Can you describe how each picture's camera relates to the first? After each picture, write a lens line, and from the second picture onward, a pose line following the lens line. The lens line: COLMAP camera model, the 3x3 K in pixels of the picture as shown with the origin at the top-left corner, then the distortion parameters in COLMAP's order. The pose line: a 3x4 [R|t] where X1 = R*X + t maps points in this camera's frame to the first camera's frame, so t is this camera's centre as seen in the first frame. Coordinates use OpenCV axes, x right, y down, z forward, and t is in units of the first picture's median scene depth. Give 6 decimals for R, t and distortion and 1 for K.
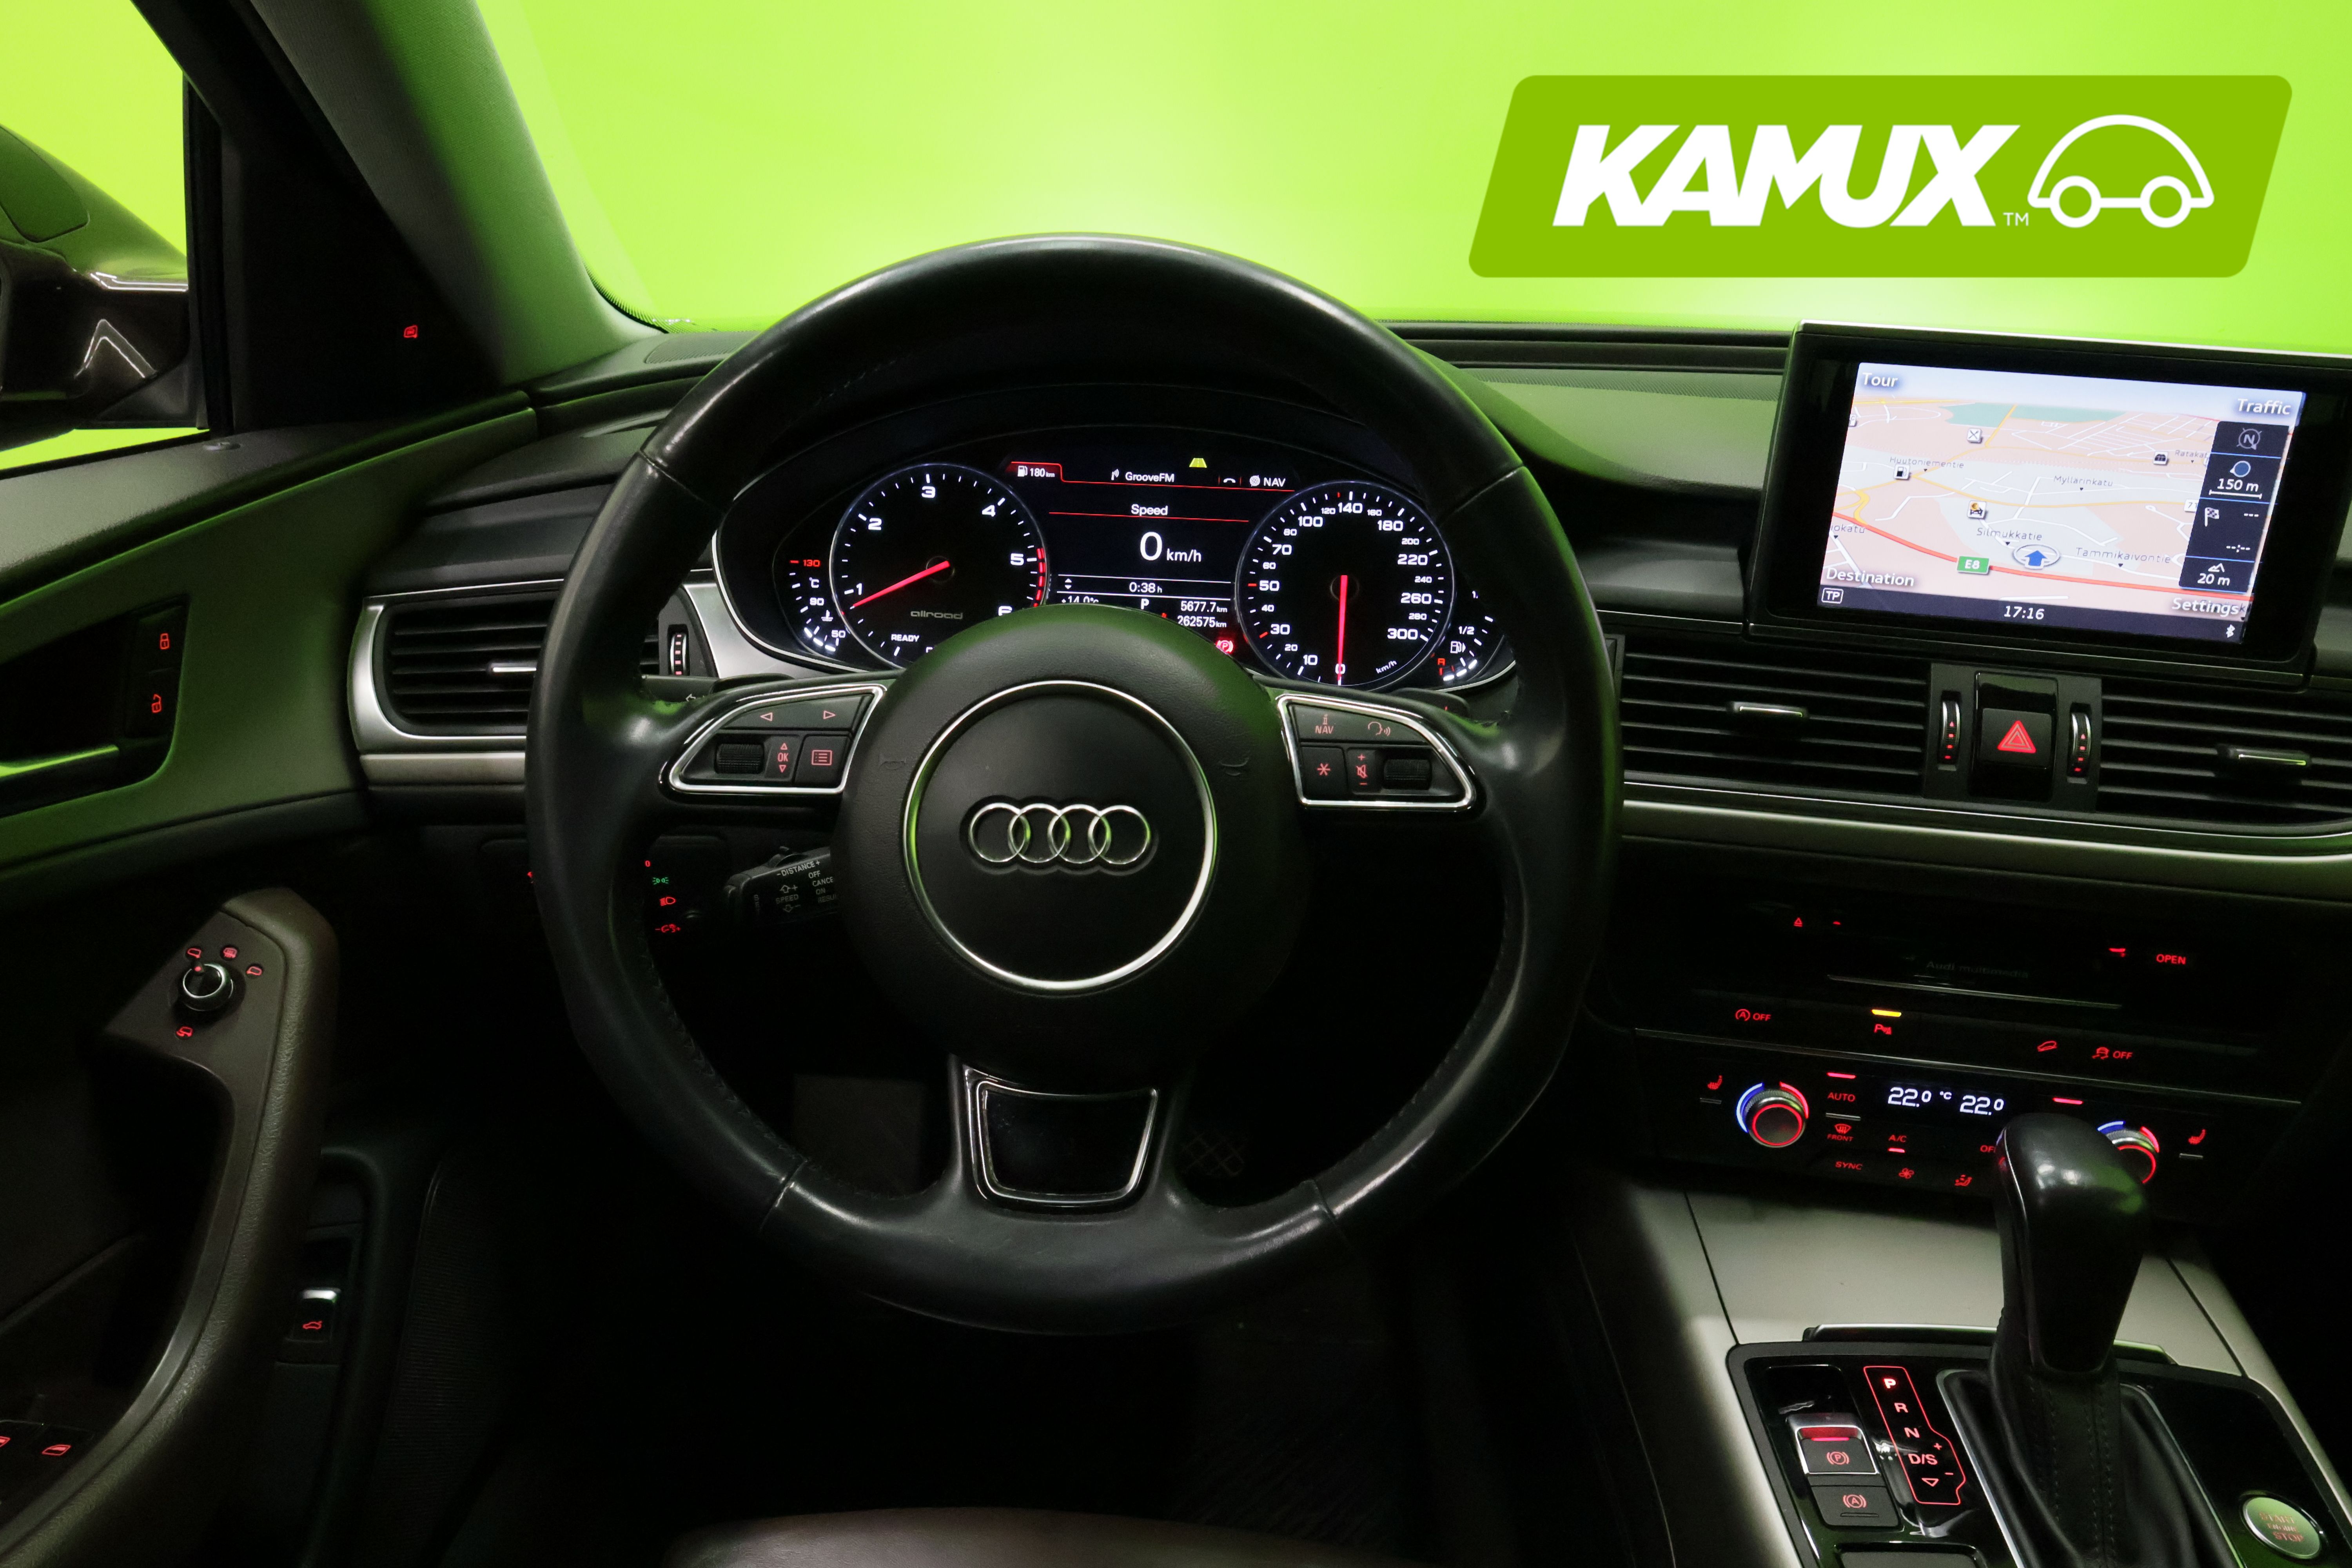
lens RADIAL K [[1634.9, 0, 1173.5], [0, 1634.9, 786.7], [0, 0, 1]] dist [-0.007853, -0.003422]
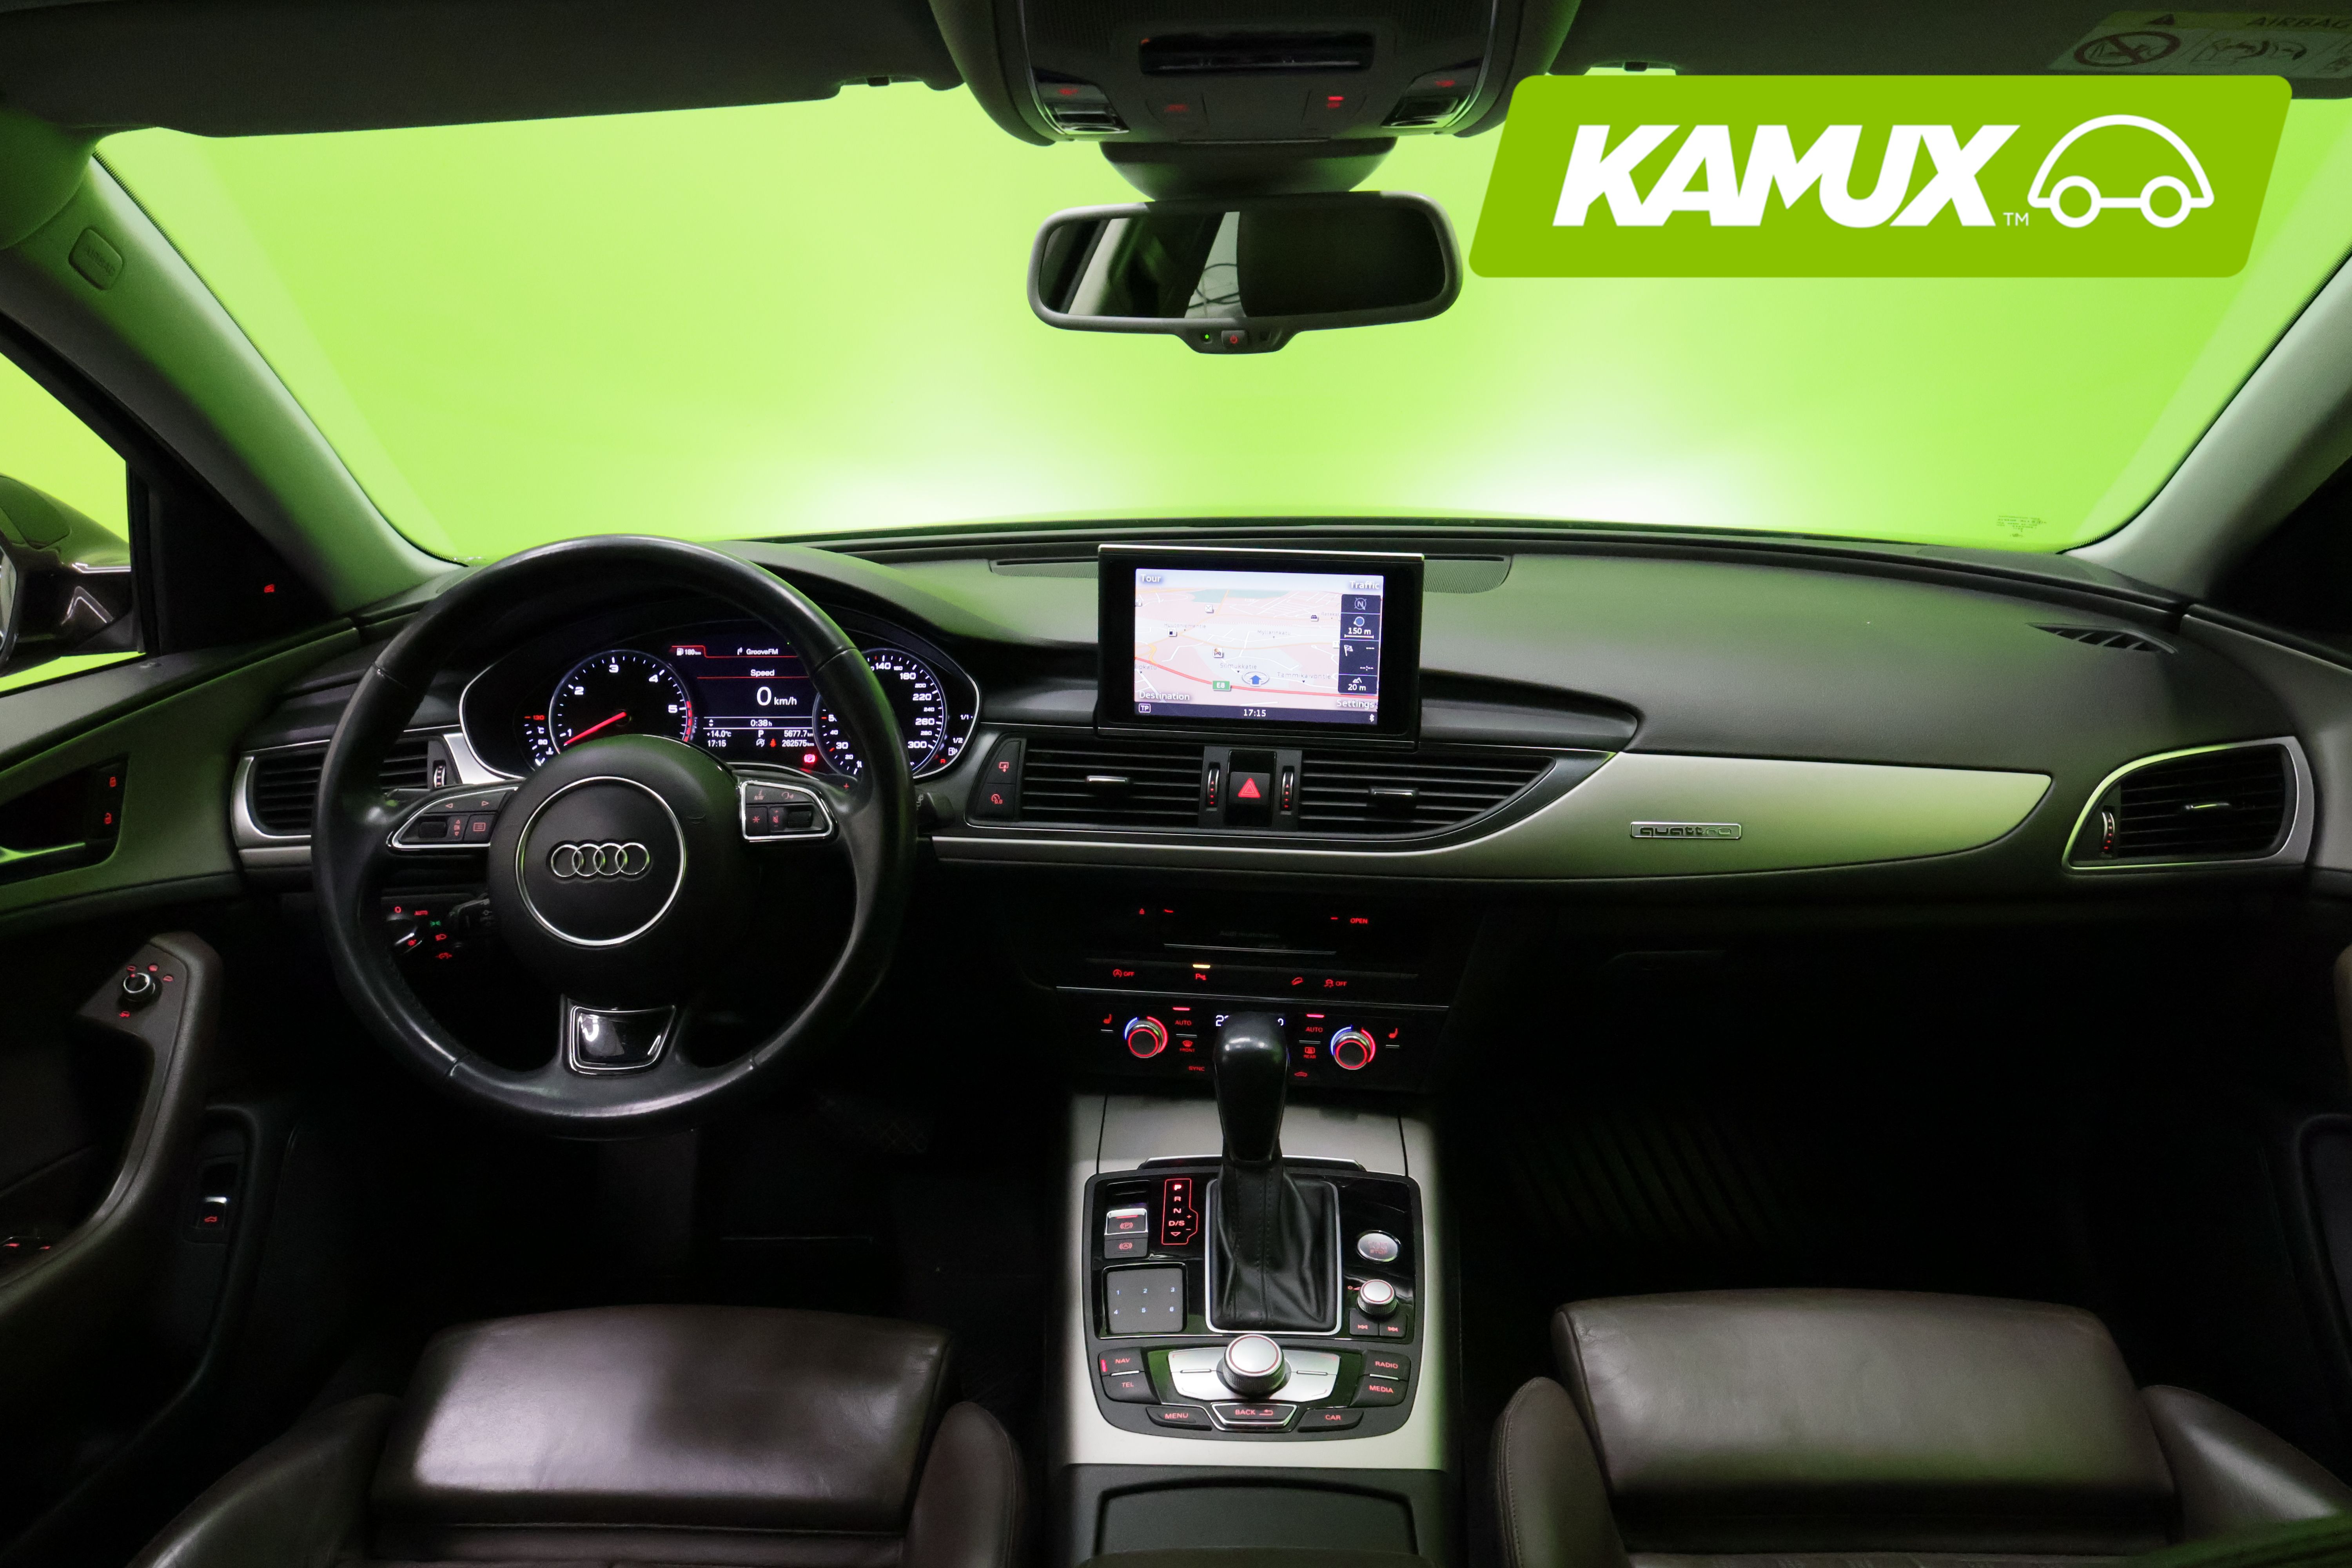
lens RADIAL K [[1634.9, 0, 1178.3], [0, 1634.9, 781.7], [0, 0, 1]] dist [-0.007853, -0.003422]
pose [[0.998795, -0.047974, 0.010329, 0.420884], [0.048656, 0.995505, -0.081250, 0.090950], [-0.006385, 0.081655, 0.996640, -0.623916]]
